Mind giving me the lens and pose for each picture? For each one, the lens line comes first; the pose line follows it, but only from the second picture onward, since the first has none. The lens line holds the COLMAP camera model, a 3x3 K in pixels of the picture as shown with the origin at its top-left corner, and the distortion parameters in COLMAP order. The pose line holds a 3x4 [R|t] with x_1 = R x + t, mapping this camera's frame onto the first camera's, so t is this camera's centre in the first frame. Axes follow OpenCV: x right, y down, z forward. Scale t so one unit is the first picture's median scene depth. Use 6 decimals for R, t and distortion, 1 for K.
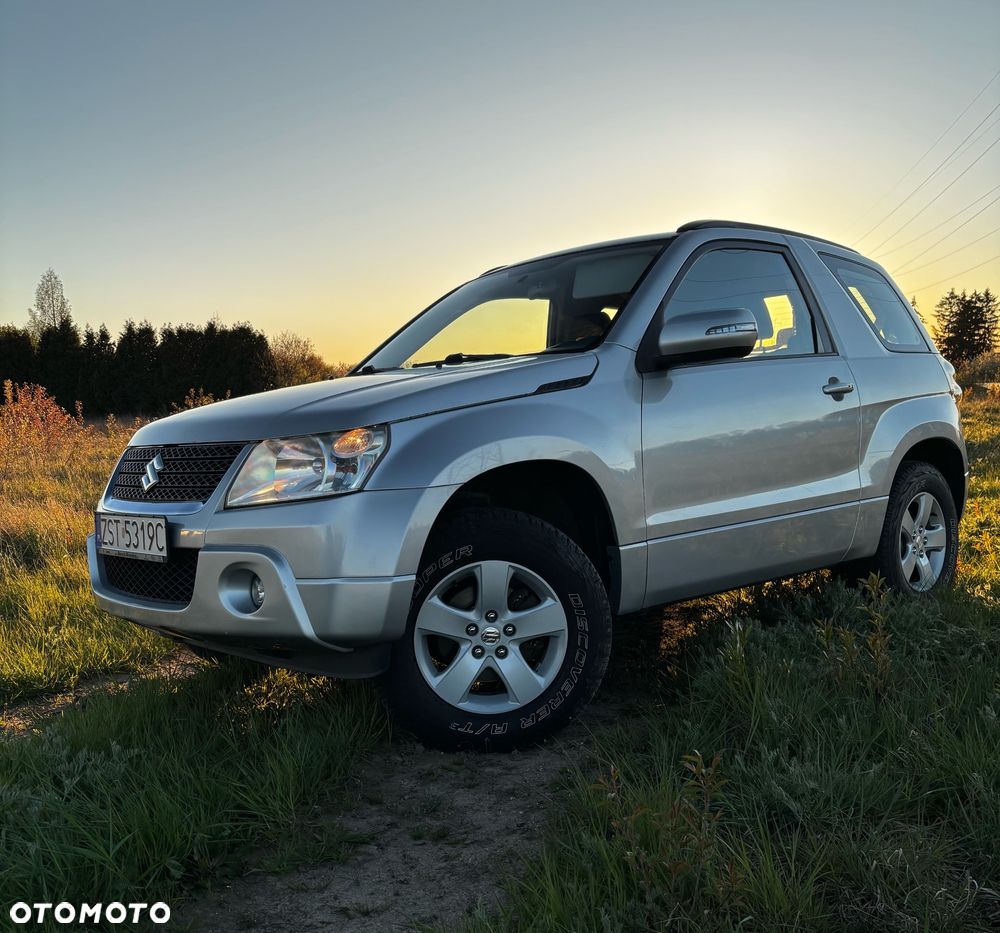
lens RADIAL K [[1021.4, 0, 502.7], [0, 1021.4, 509.7], [0, 0, 1]] dist [0.090173, -0.006501]
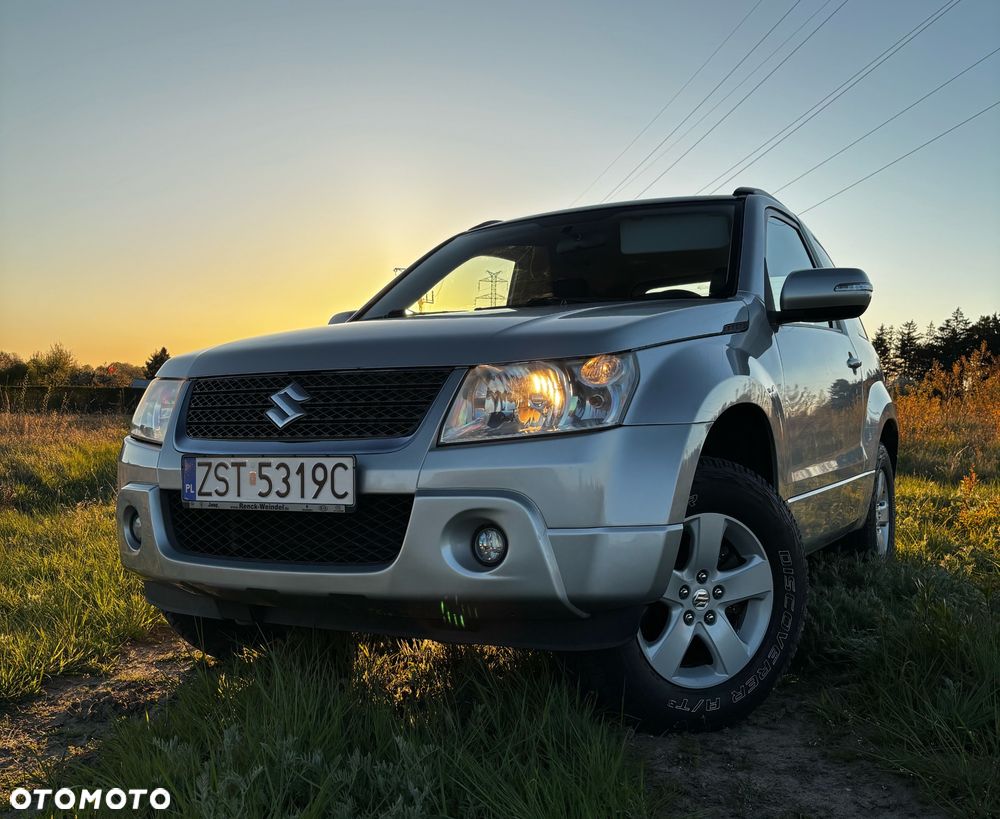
lens RADIAL K [[1045.3, 0, 500.1], [0, 1045.3, 429.1], [0, 0, 1]] dist [0.010823, -0.002104]
pose [[0.941258, 0.033535, 0.336018, -0.486099], [-0.004806, 0.996286, -0.085970, 0.055257], [-0.337653, 0.079305, 0.937924, 0.195863]]
